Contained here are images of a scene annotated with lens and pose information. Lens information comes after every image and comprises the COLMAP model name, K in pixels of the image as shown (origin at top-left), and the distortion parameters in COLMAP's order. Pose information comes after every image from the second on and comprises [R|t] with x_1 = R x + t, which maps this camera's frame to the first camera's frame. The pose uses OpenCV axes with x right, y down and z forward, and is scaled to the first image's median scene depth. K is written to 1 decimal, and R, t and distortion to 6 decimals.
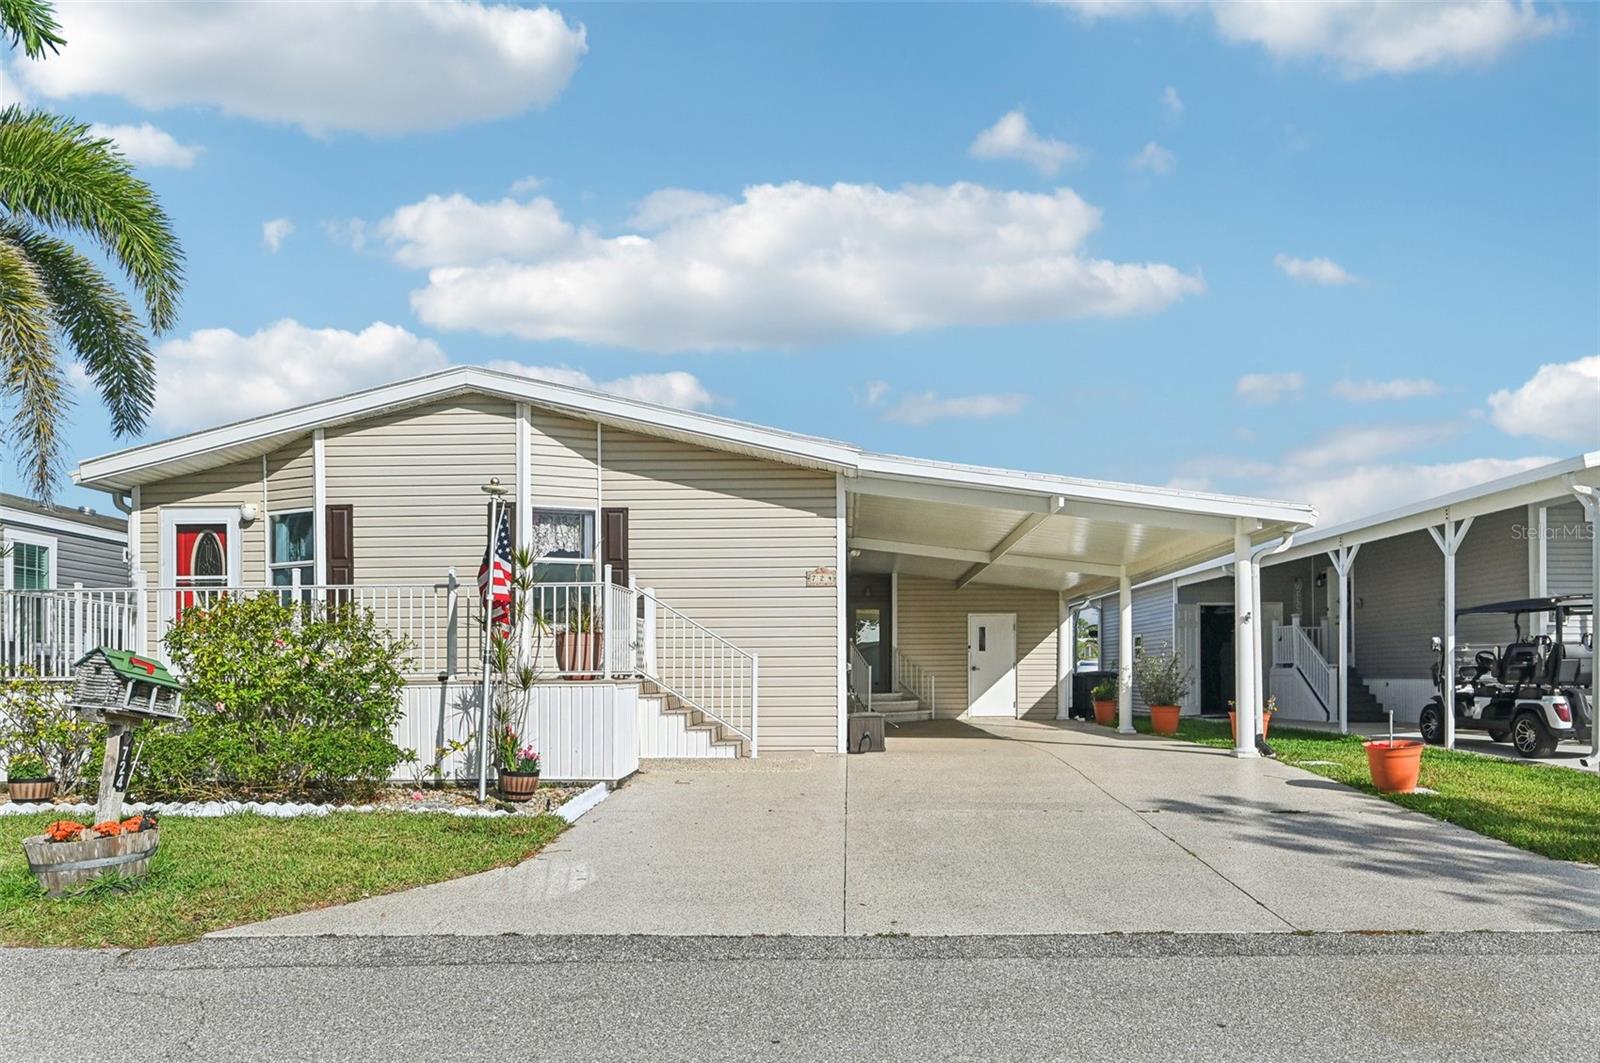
lens RADIAL K [[1038.5, 0, 801.1], [0, 1038.5, 559.7], [0, 0, 1]] dist [-0.000673, -0.001864]
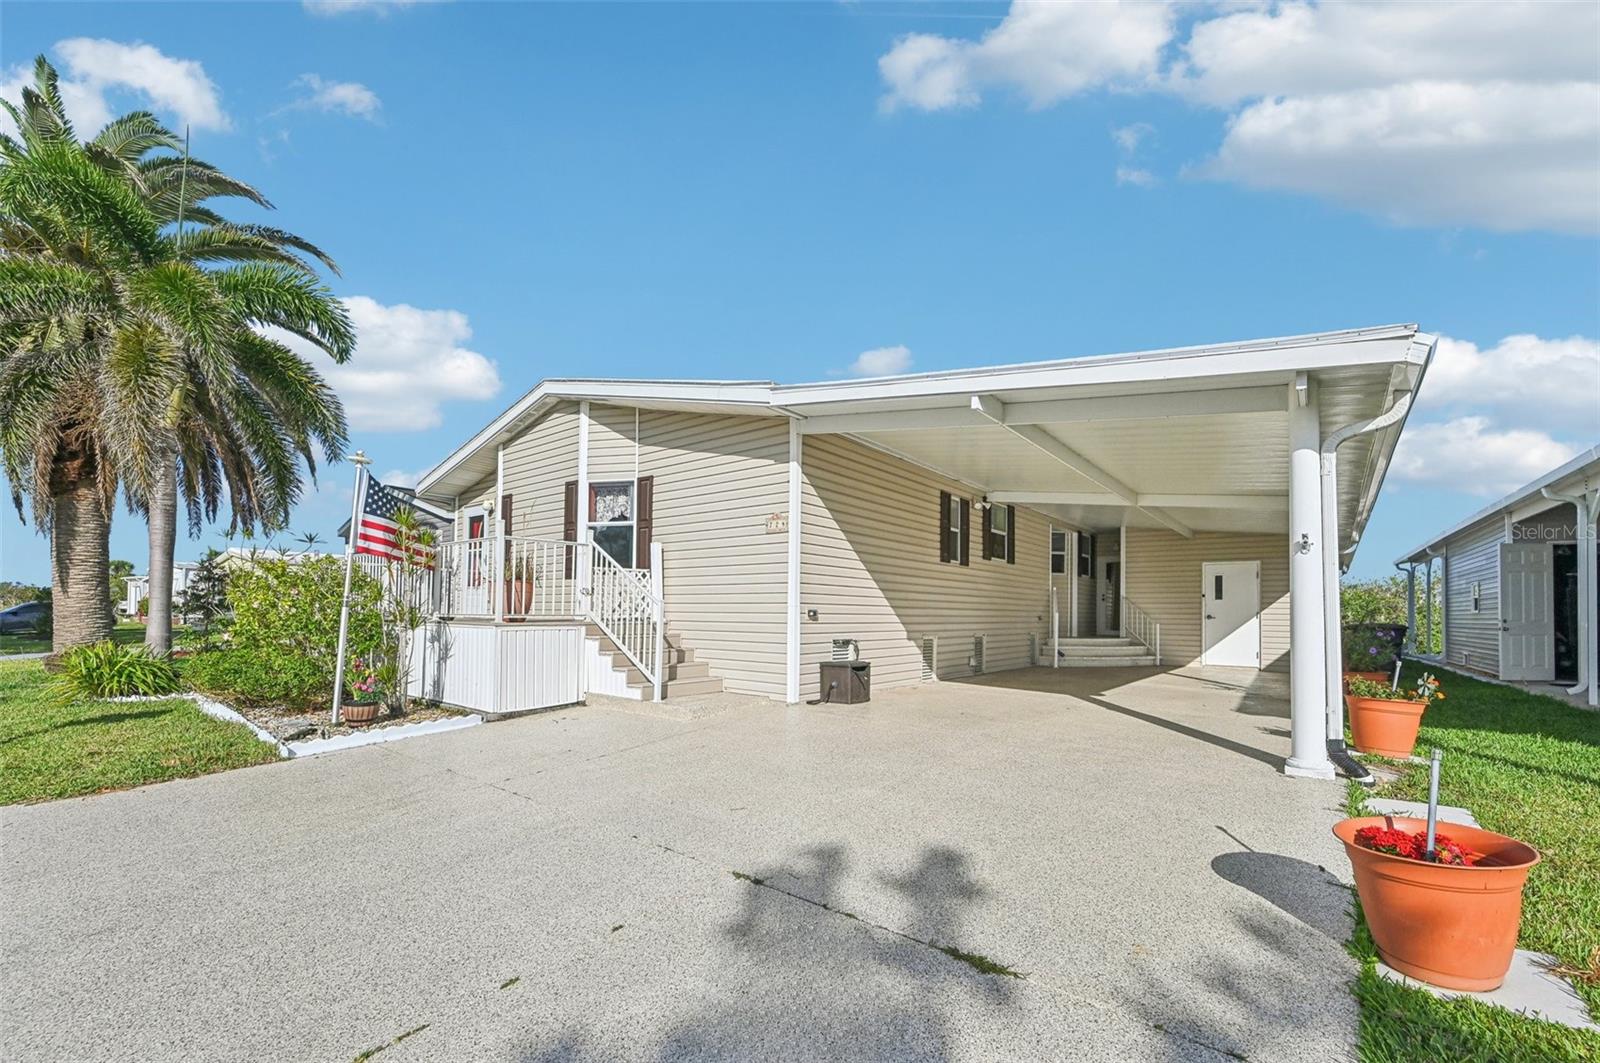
lens RADIAL K [[646.8, 0, 799.7], [0, 646.8, 545.0], [0, 0, 1]] dist [-0.000668, 0.000027]
pose [[0.815487, -0.045417, -0.576991, 0.395087], [0.047512, 0.998805, -0.011469, 0.045778], [0.576822, -0.018061, 0.816670, 0.507011]]
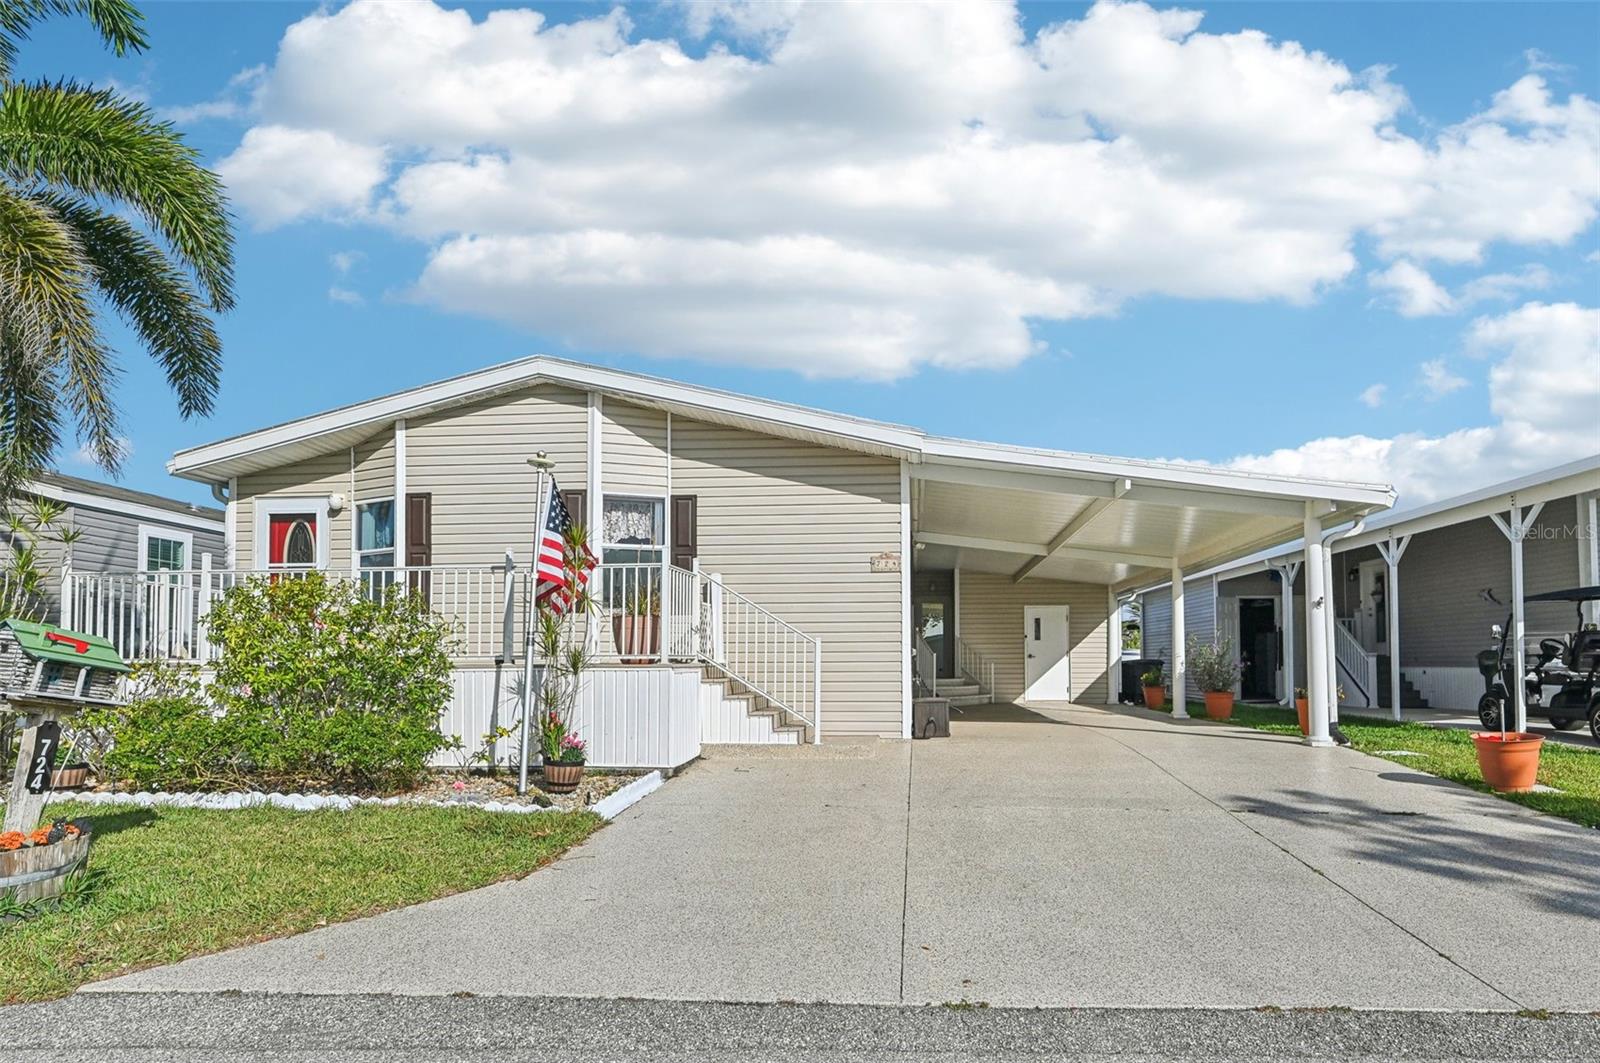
lens RADIAL K [[863.0, 0, 854.7], [0, 863.0, 531.8], [0, 0, 1]] dist [0.002209, -0.000213]
pose [[0.999662, -0.000744, -0.025981, 0.011086], [-0.000304, 0.999187, -0.040305, 0.020832], [0.025990, 0.040299, 0.998850, 0.161081]]
